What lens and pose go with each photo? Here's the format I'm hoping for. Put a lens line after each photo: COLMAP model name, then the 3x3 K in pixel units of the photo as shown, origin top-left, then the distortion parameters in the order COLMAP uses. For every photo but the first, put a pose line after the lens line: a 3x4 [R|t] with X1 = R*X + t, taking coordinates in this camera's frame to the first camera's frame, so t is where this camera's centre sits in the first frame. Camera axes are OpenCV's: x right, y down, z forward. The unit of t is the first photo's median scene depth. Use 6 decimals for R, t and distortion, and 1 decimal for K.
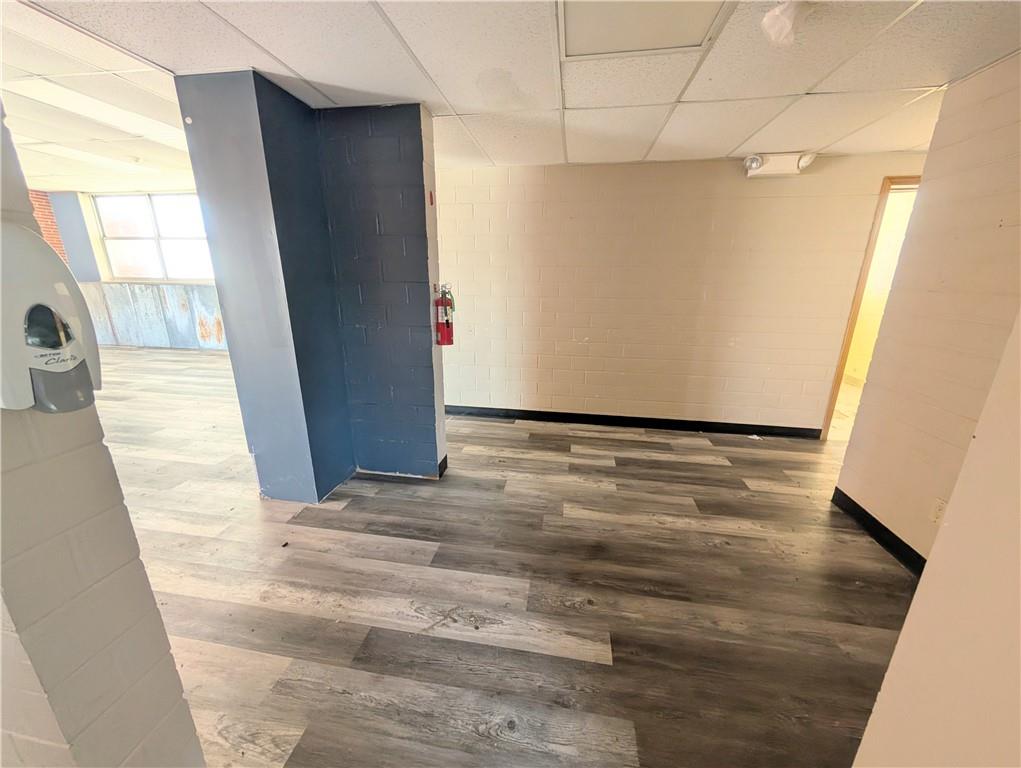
lens RADIAL K [[382.1, 0, 510.1], [0, 382.1, 387.7], [0, 0, 1]] dist [0.000341, 0.000159]
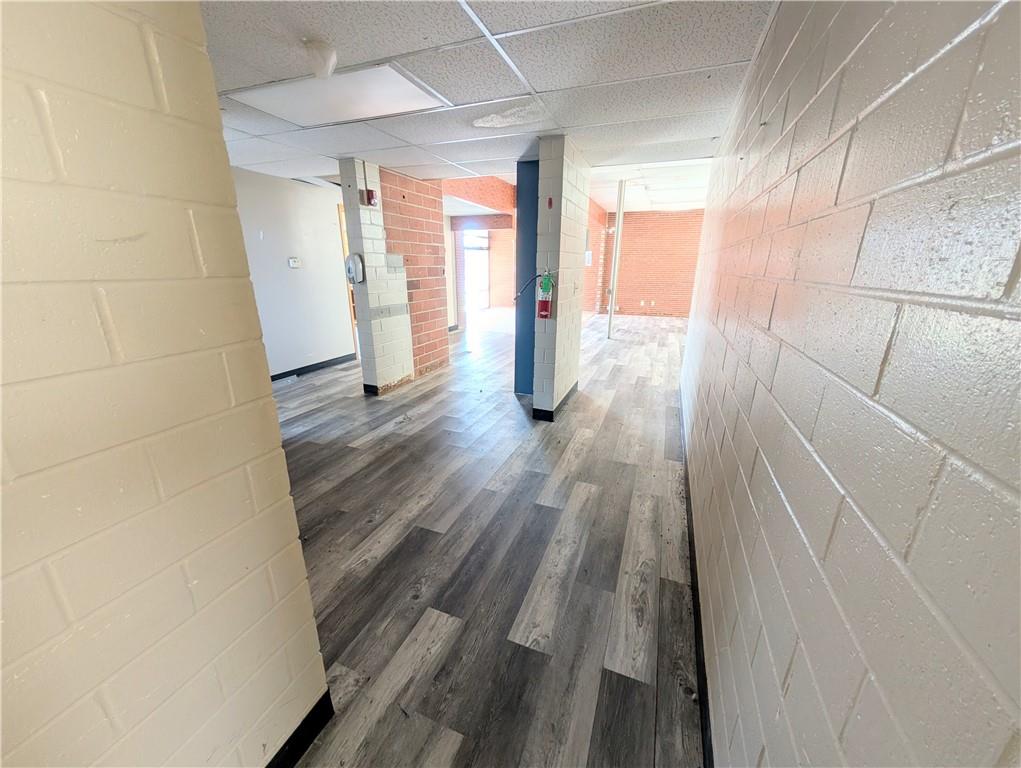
lens RADIAL K [[391.0, 0, 511.3], [0, 391.0, 388.5], [0, 0, 1]] dist [-0.000091, -0.000296]
pose [[-0.210777, 0.284482, -0.935223, 1.181711], [-0.281906, 0.898381, 0.336810, -0.319973], [0.936003, 0.334637, -0.109161, 1.167374]]
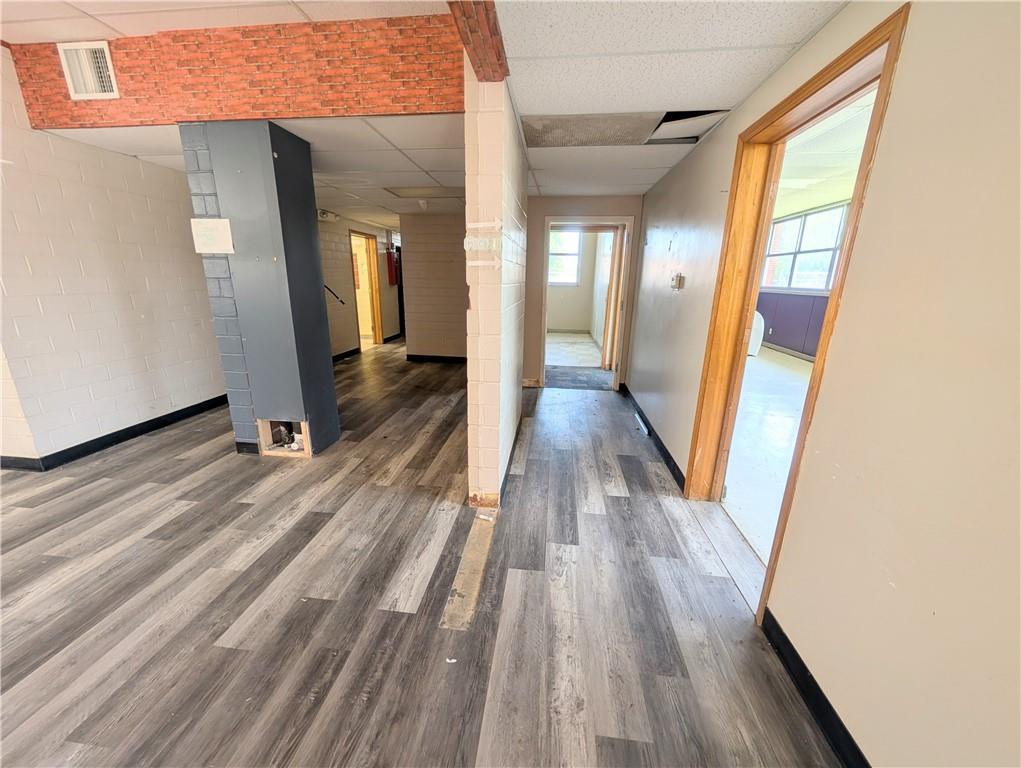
lens RADIAL K [[391.0, 0, 511.3], [0, 391.0, 388.5], [0, 0, 1]] dist [-0.000091, -0.000296]
pose [[-0.049743, -0.281716, 0.958208, -1.827897], [0.264332, 0.921472, 0.284637, -0.102045], [-0.963148, 0.267444, 0.028630, 0.308557]]
